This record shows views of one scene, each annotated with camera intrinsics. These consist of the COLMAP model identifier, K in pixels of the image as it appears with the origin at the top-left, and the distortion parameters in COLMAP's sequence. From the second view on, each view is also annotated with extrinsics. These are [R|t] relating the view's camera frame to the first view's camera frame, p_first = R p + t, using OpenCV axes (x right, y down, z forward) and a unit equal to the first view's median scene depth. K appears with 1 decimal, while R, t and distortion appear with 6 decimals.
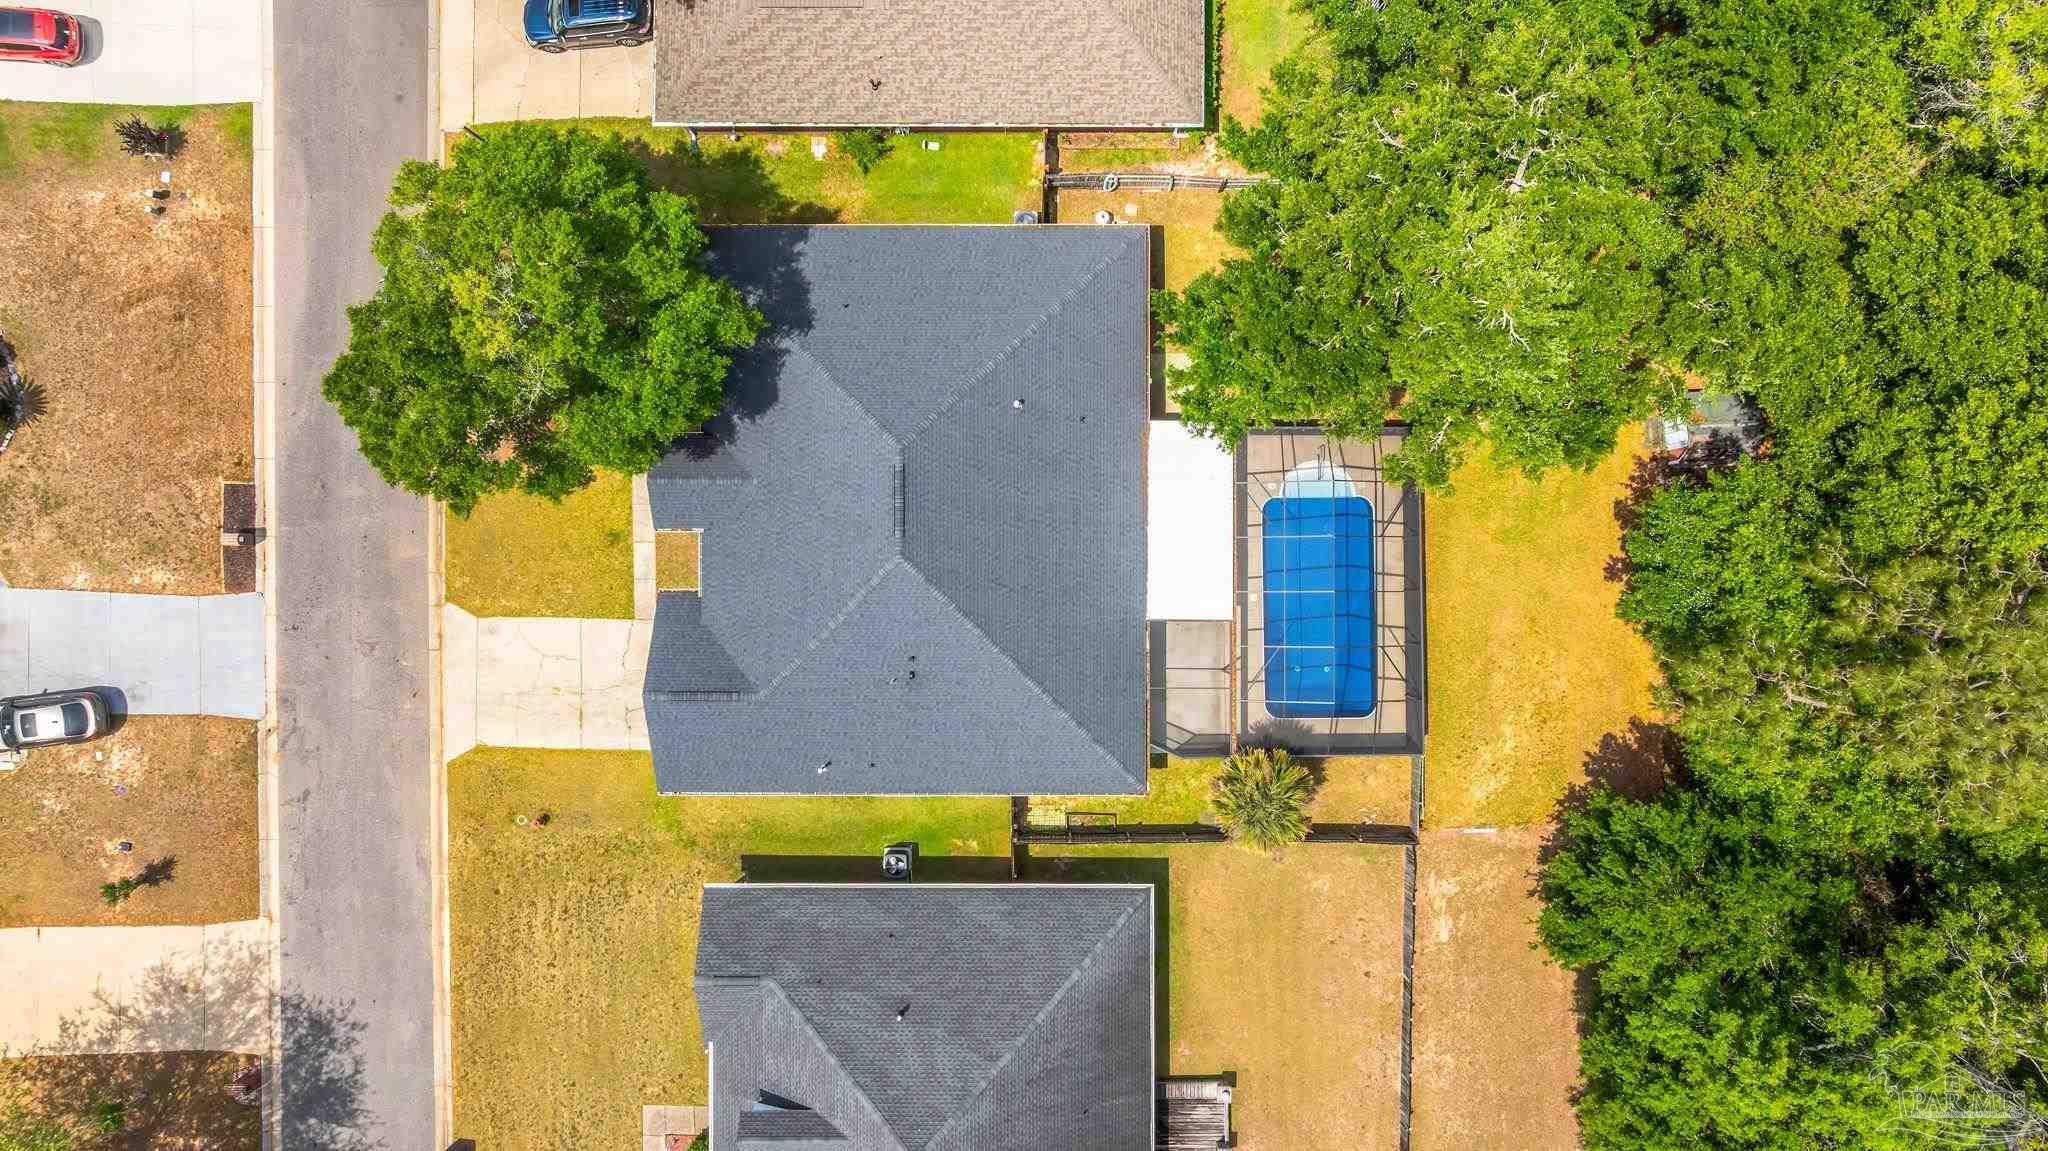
lens RADIAL K [[1438.9, 0, 1025.8], [0, 1438.9, 568.4], [0, 0, 1]] dist [-0.024737, 0.016935]
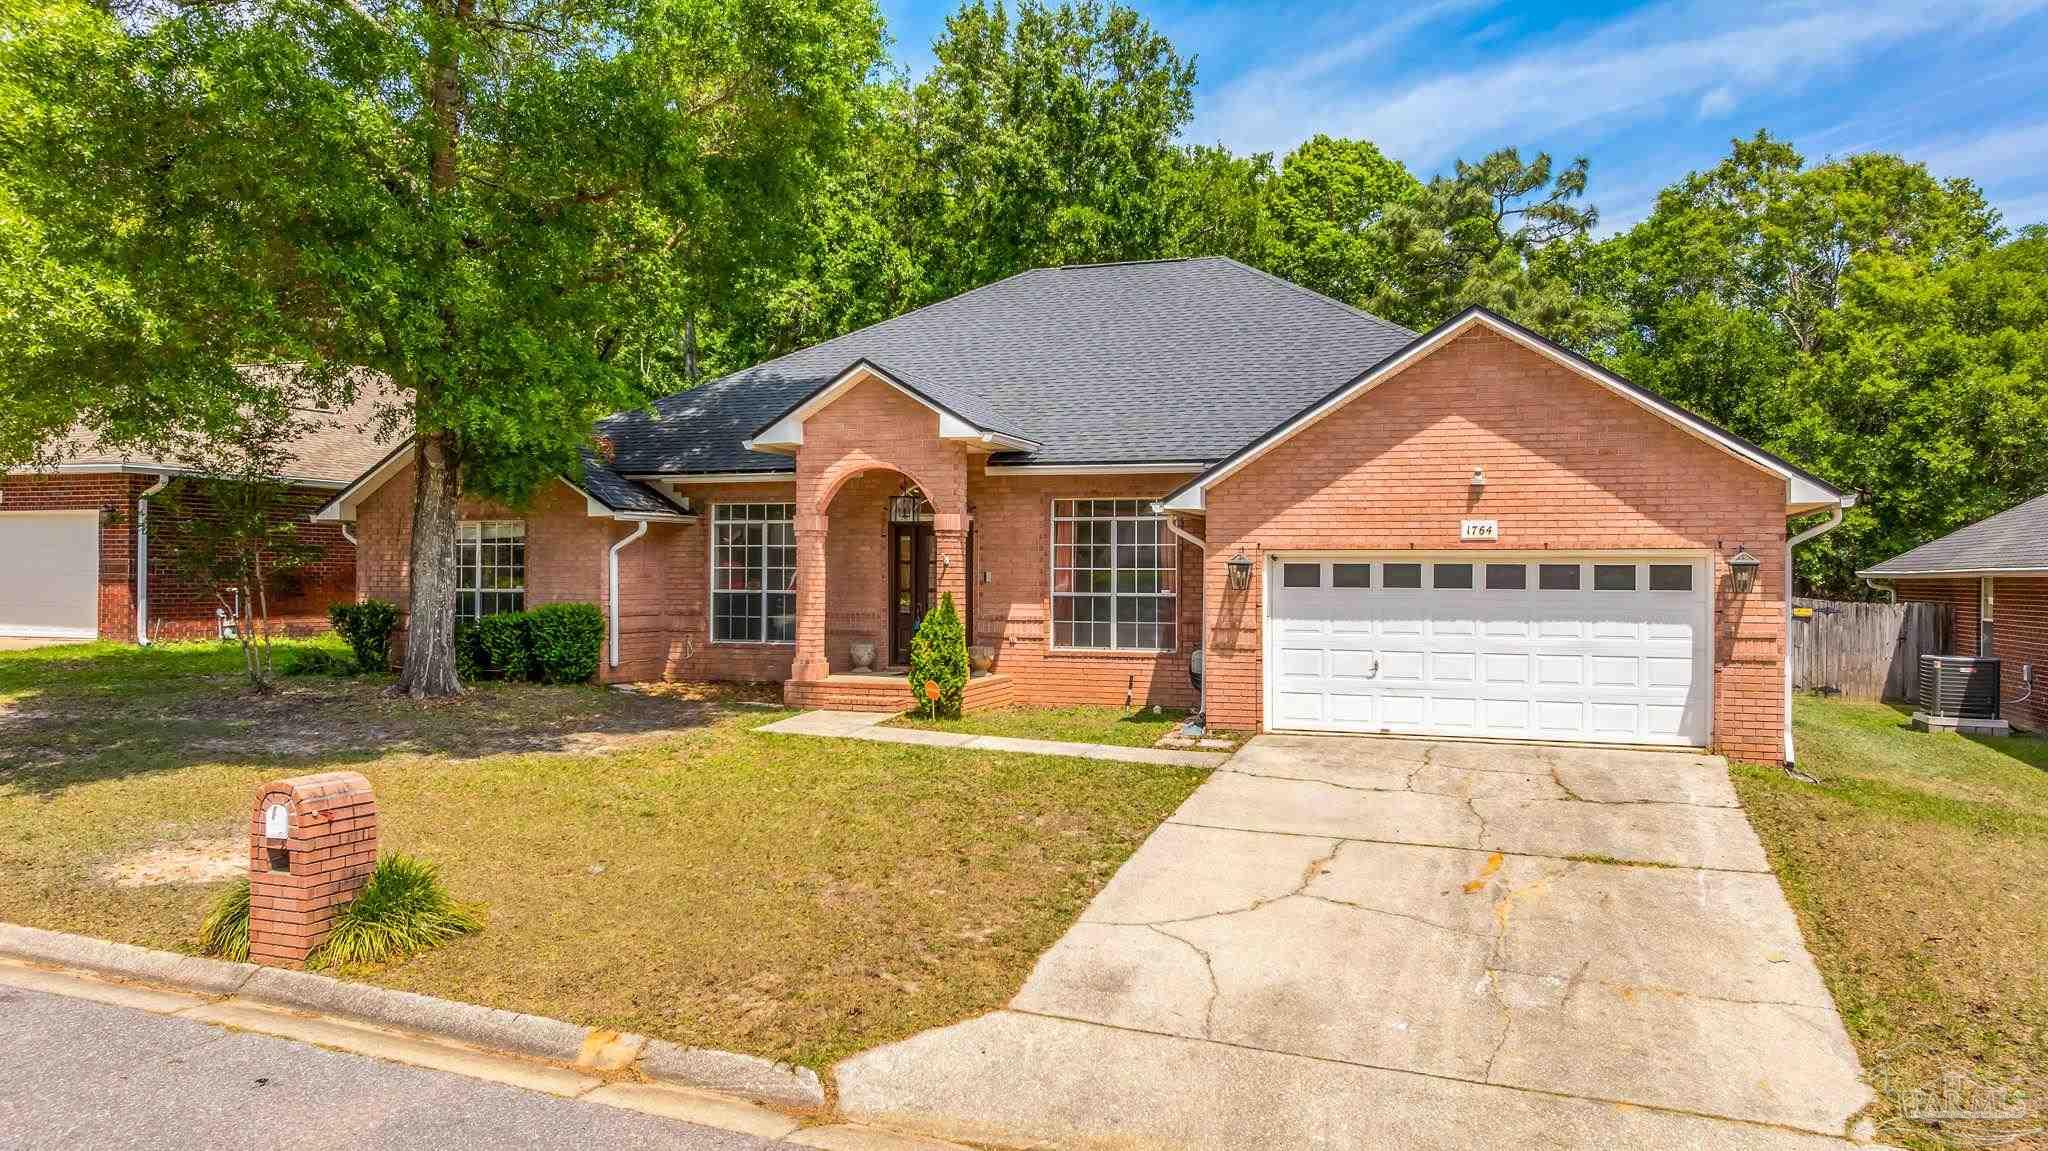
lens RADIAL K [[1438.9, 0, 1025.6], [0, 1438.9, 574.8], [0, 0, 1]] dist [-0.024737, 0.016935]
pose [[0.340356, 0.025616, 0.939948, -0.540771], [0.939803, 0.023120, -0.340934, 0.092308], [-0.030465, 0.999404, -0.016205, 0.958091]]
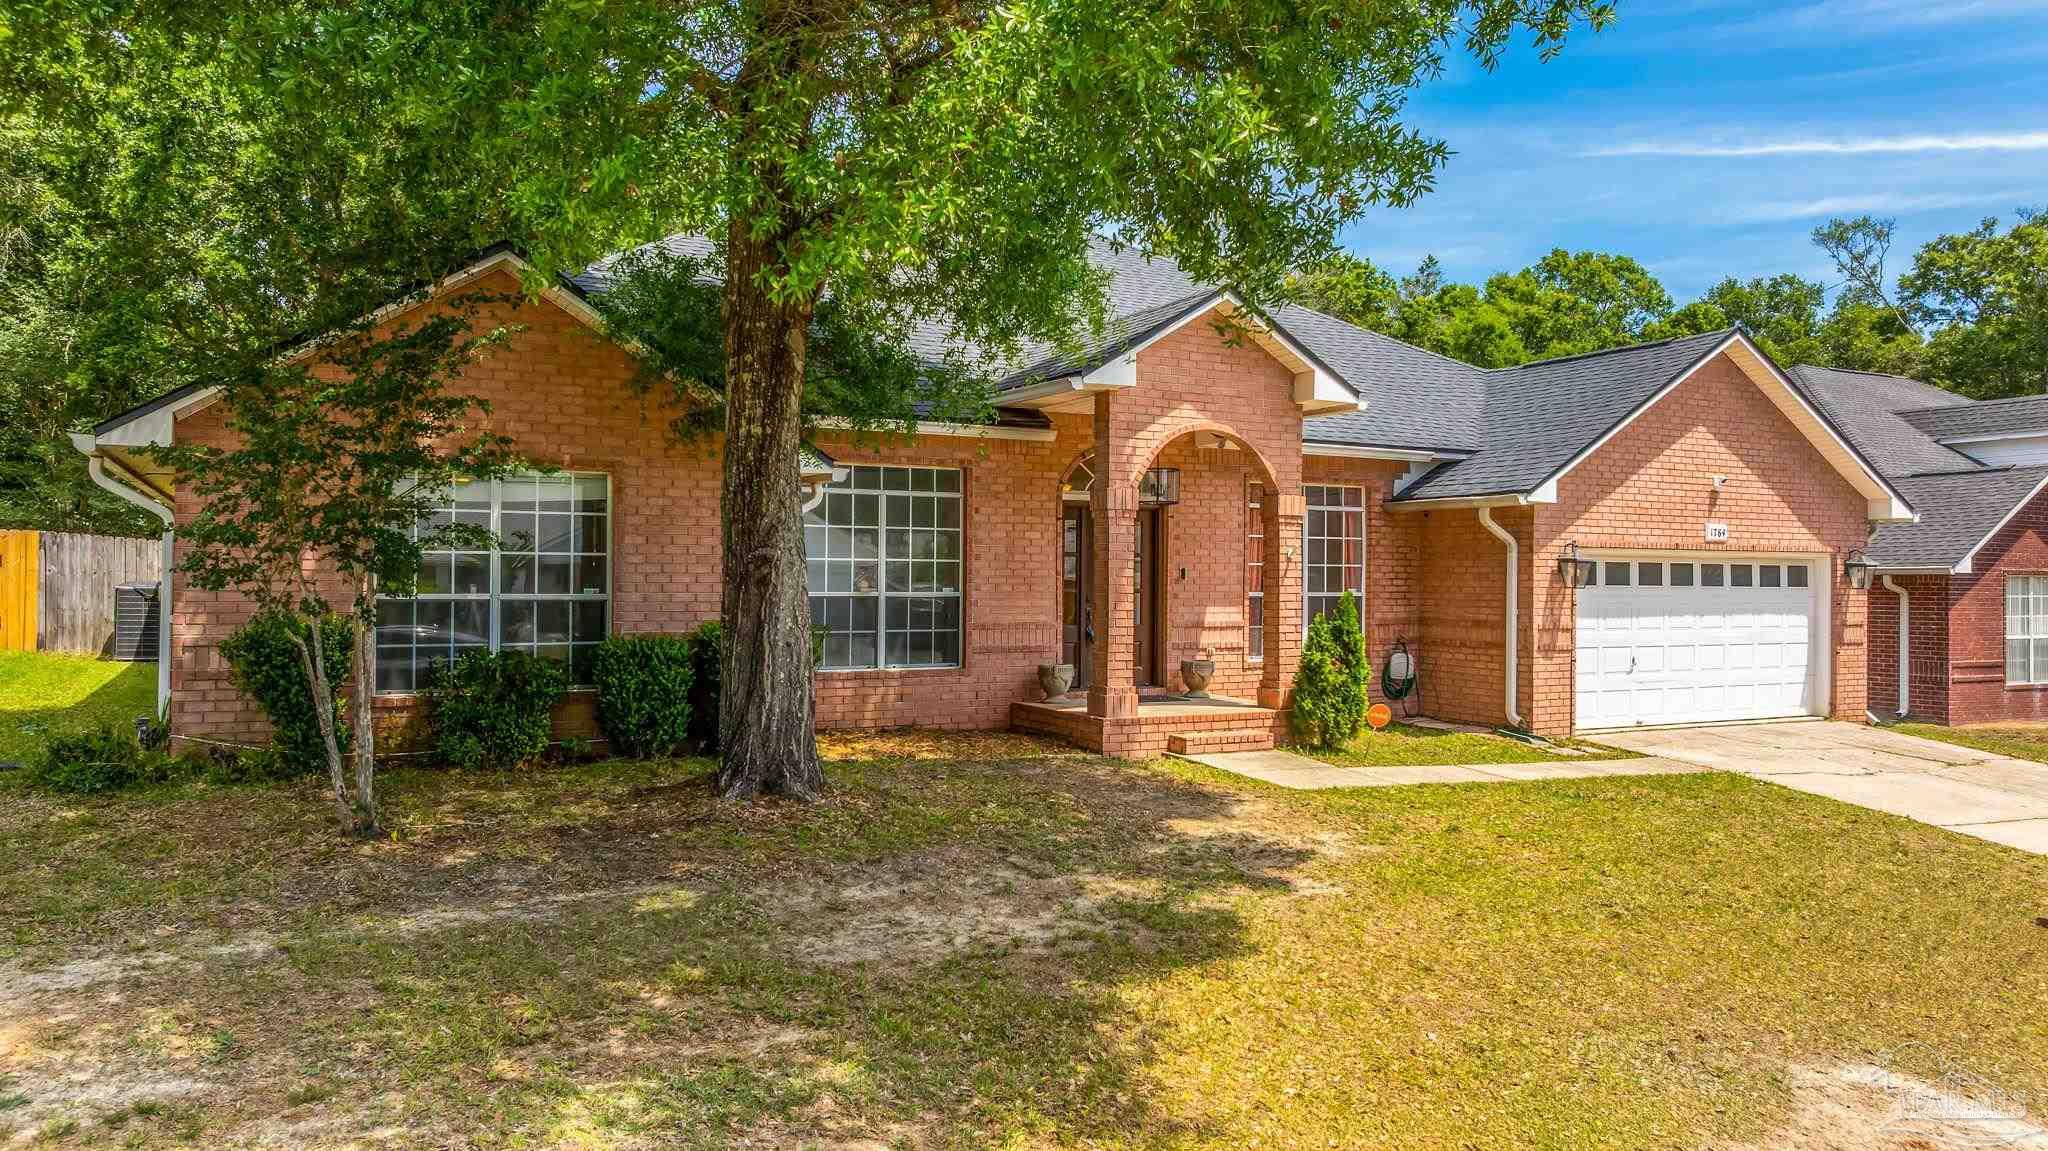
lens RADIAL K [[1438.9, 0, 1021.9], [0, 1438.9, 574.8], [0, 0, 1]] dist [-0.024737, 0.016935]
pose [[-0.457678, 0.019712, 0.888899, -0.448284], [0.889015, 0.025357, 0.457176, -0.201675], [-0.013528, 0.999484, -0.029129, 0.962198]]
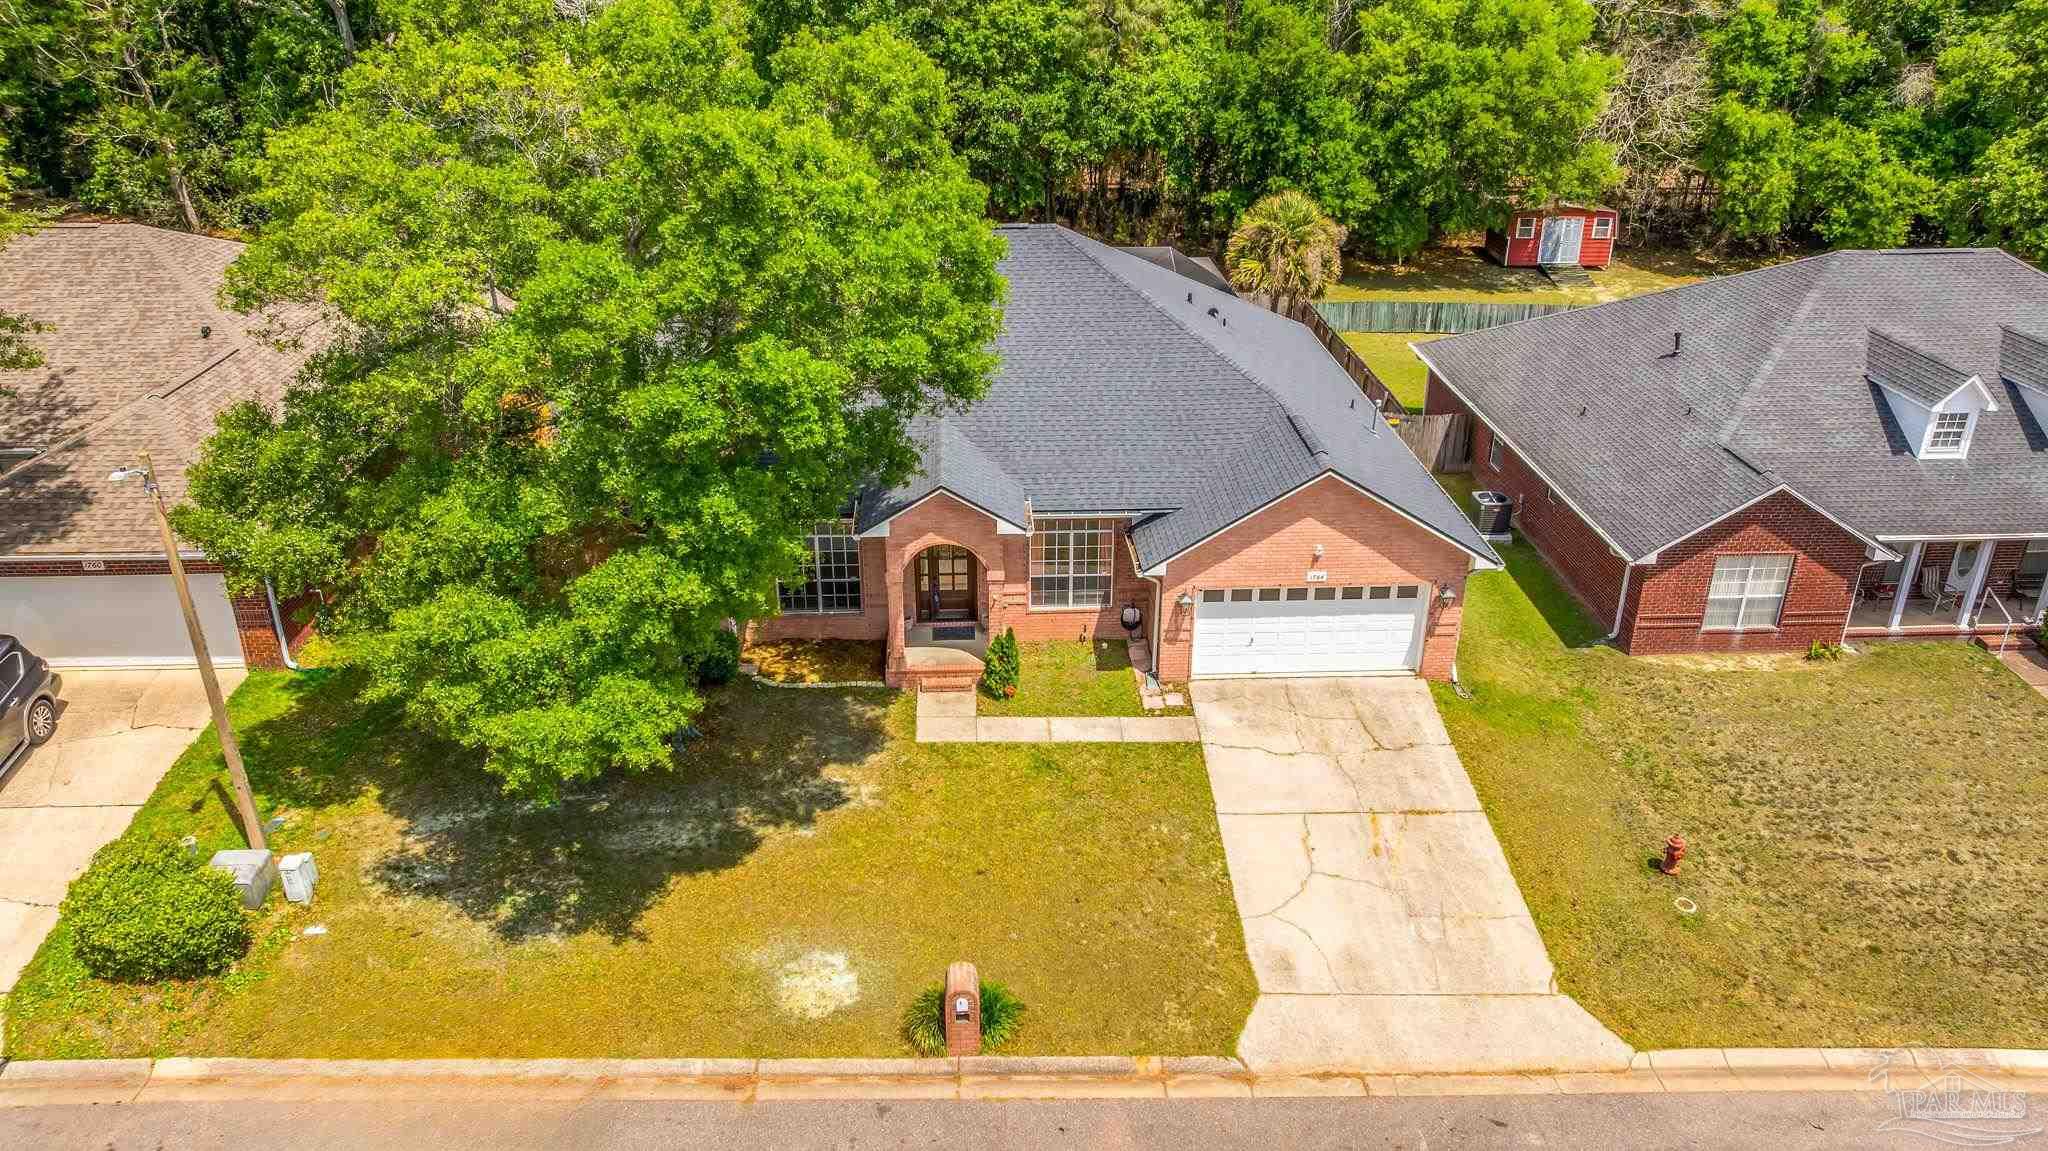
lens RADIAL K [[1438.9, 0, 1020.1], [0, 1438.9, 569.0], [0, 0, 1]] dist [-0.024737, 0.016935]
pose [[-0.045799, -0.410120, 0.910881, -0.707642], [0.998739, -0.000047, 0.050195, -0.054669], [-0.020543, 0.912031, 0.409606, 0.726861]]
